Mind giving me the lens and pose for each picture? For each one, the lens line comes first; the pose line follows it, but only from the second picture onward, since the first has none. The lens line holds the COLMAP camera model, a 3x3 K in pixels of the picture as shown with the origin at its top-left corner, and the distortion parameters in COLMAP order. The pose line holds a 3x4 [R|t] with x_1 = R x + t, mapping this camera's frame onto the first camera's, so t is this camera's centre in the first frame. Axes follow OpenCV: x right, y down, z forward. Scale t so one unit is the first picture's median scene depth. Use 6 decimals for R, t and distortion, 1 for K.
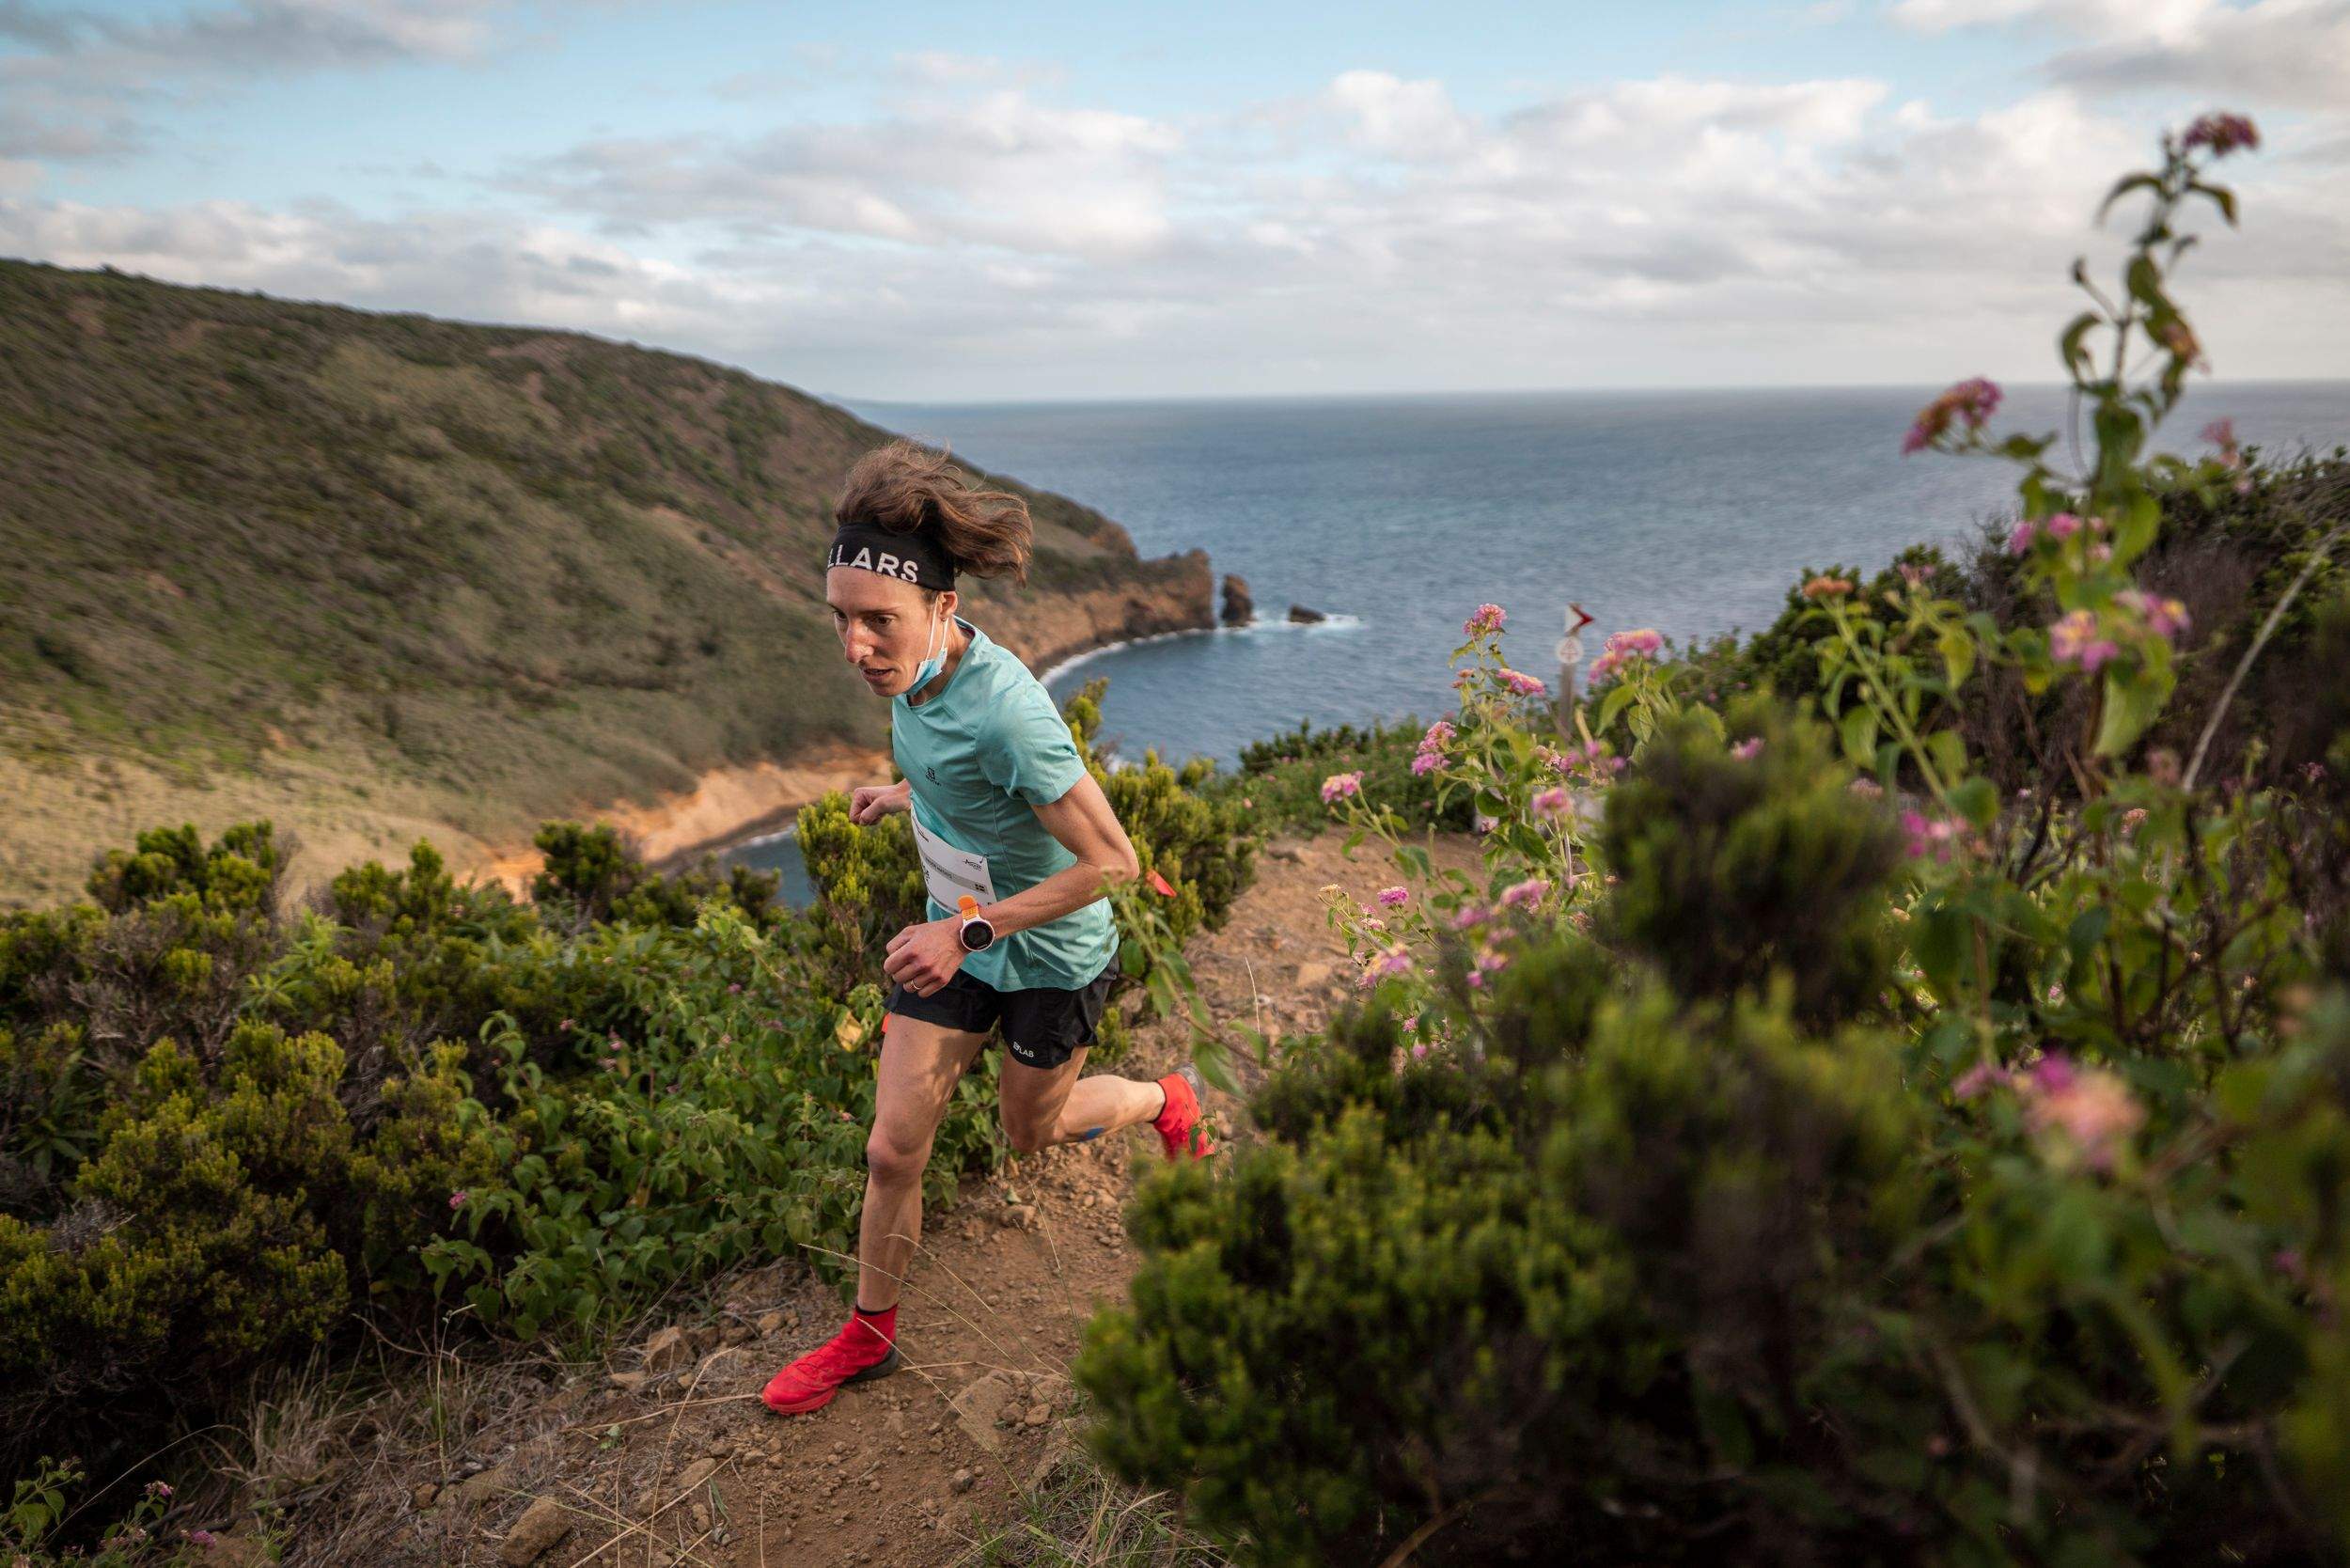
lens RADIAL K [[1386.6, 0, 1175.0], [0, 1386.6, 784.0], [0, 0, 1]] dist [-0.003738, 0.003763]
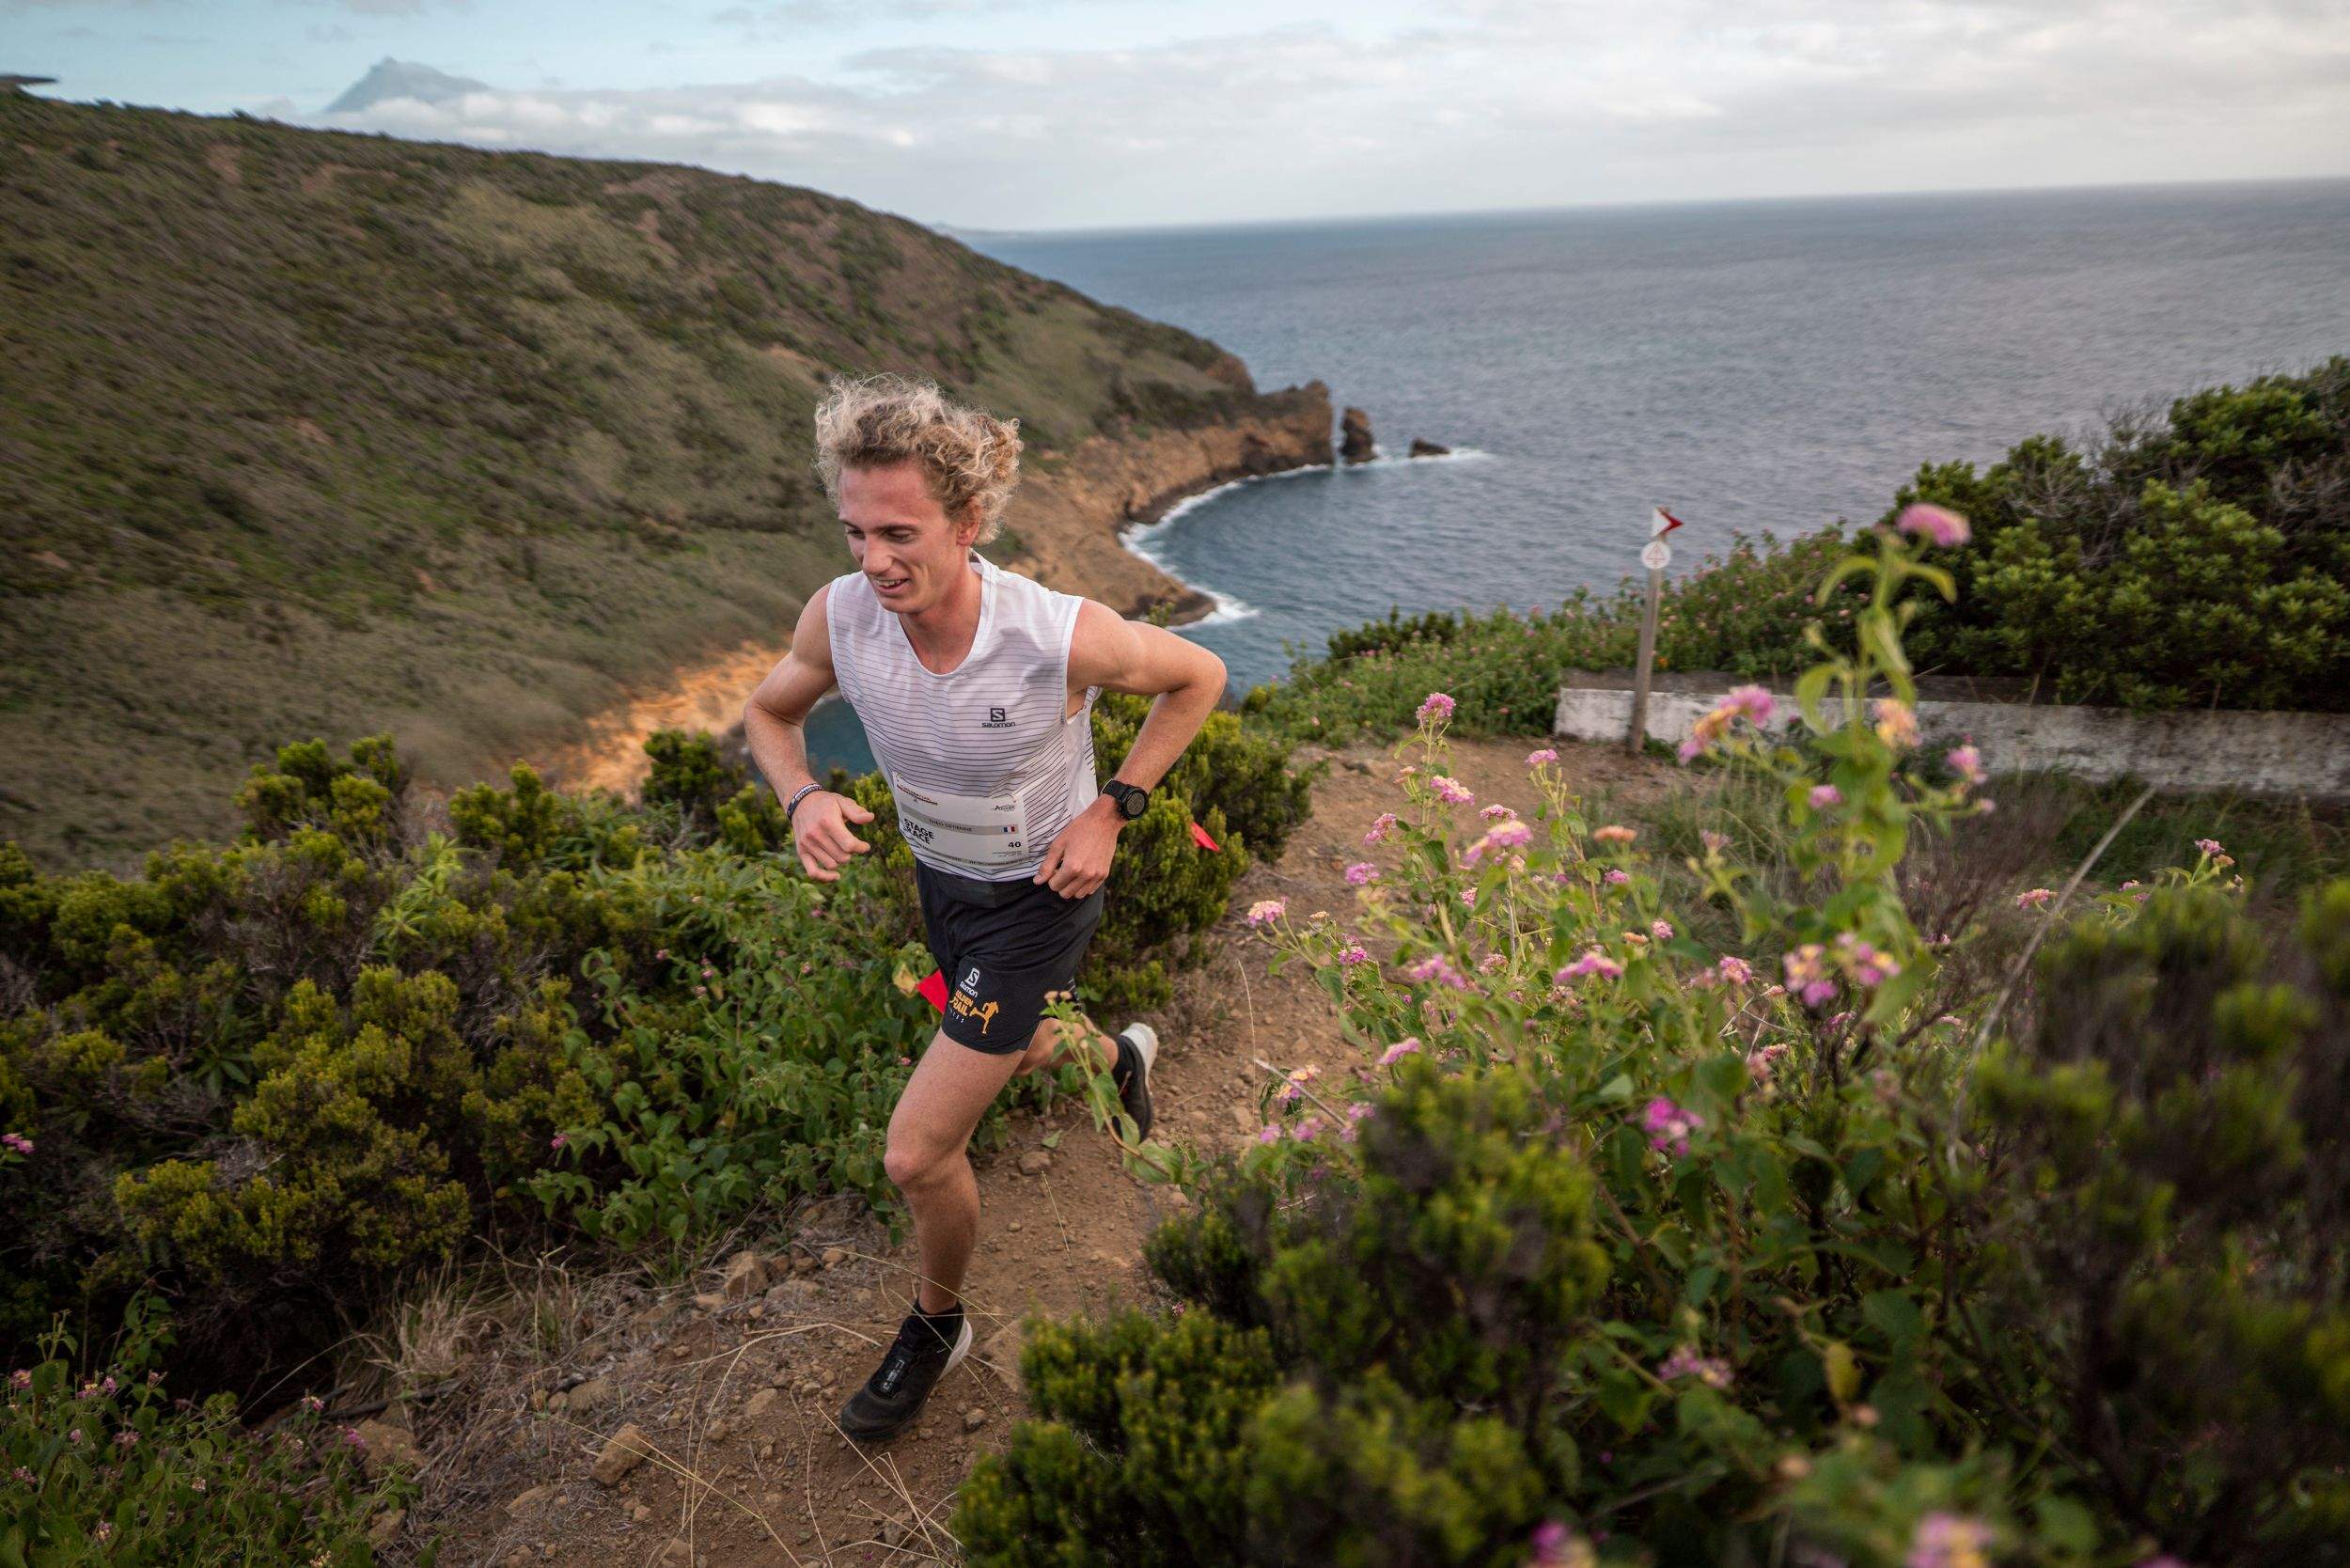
lens RADIAL K [[1388.1, 0, 1172.9], [0, 1388.1, 773.7], [0, 0, 1]] dist [0.000454, 0.000502]
pose [[0.996343, 0.008811, -0.084991, 0.058187], [0.000400, 0.994177, 0.107758, -0.095462], [0.085445, -0.107398, 0.990538, -0.031782]]
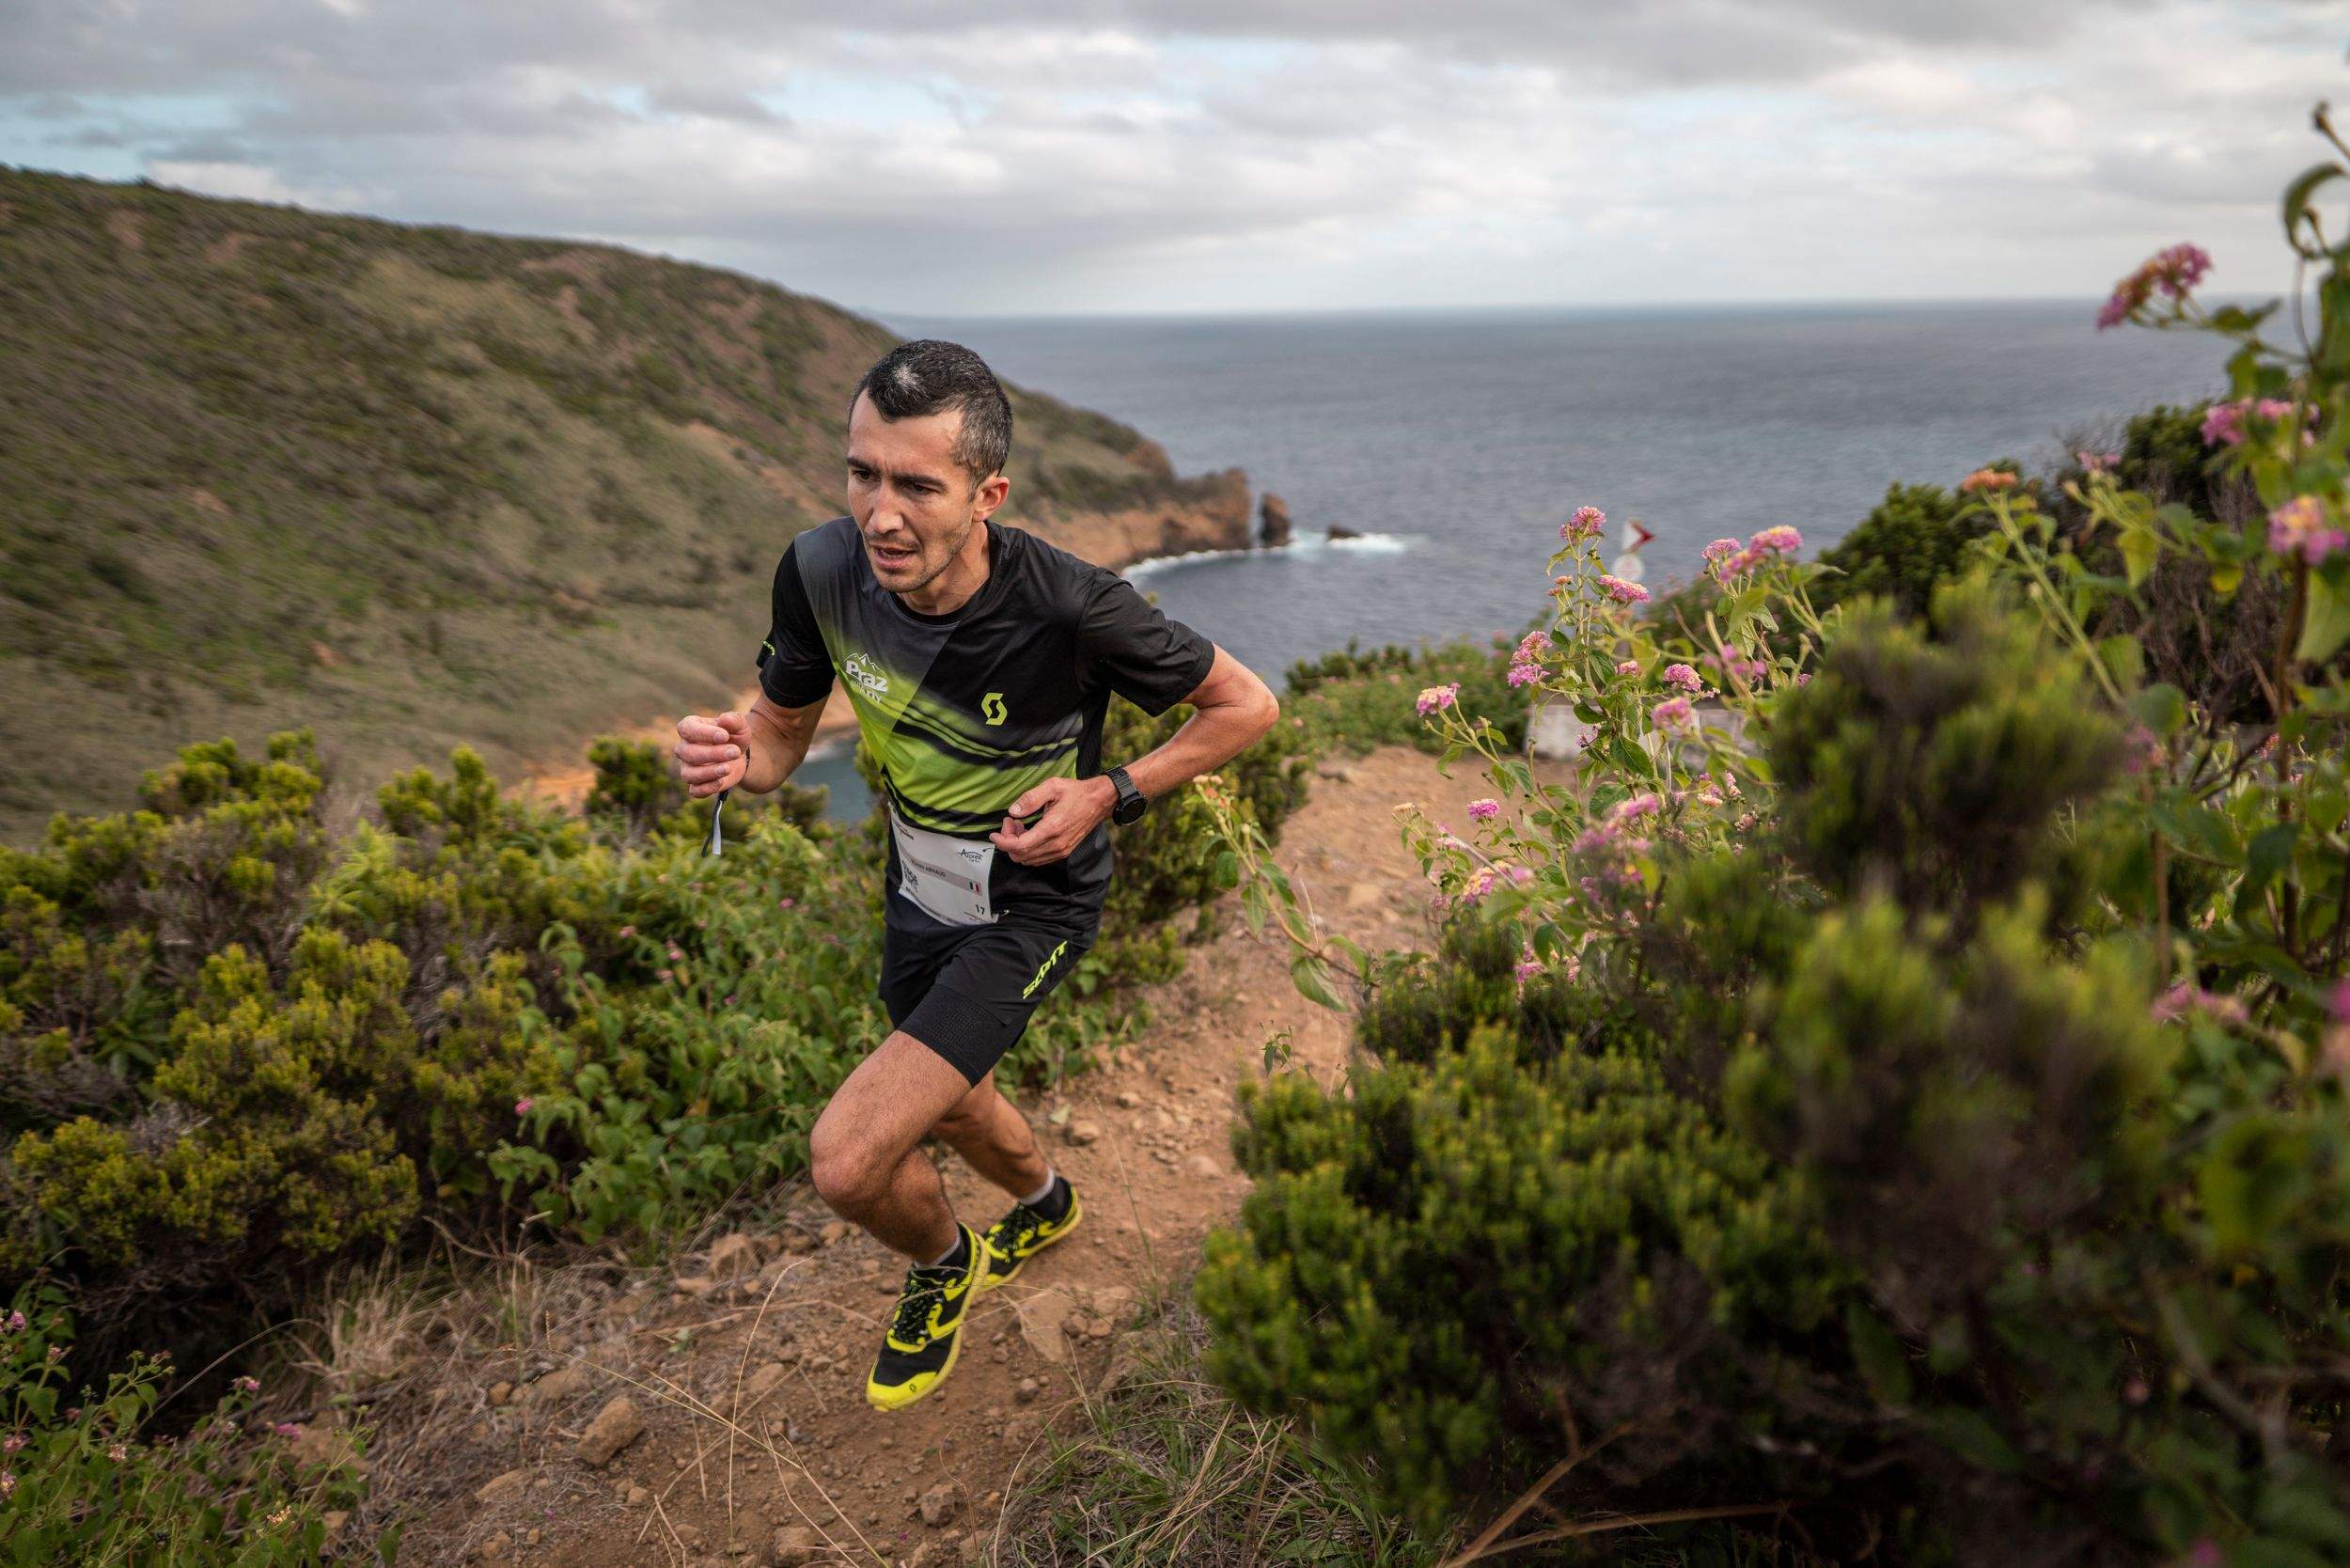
lens RADIAL K [[1386.6, 0, 1175.0], [0, 1386.6, 784.0], [0, 0, 1]] dist [-0.003738, 0.003763]
pose [[0.999649, 0.008200, -0.025180, -0.017141], [-0.006771, 0.998390, 0.056322, 0.004342], [0.025601, -0.056131, 0.998095, 0.015913]]
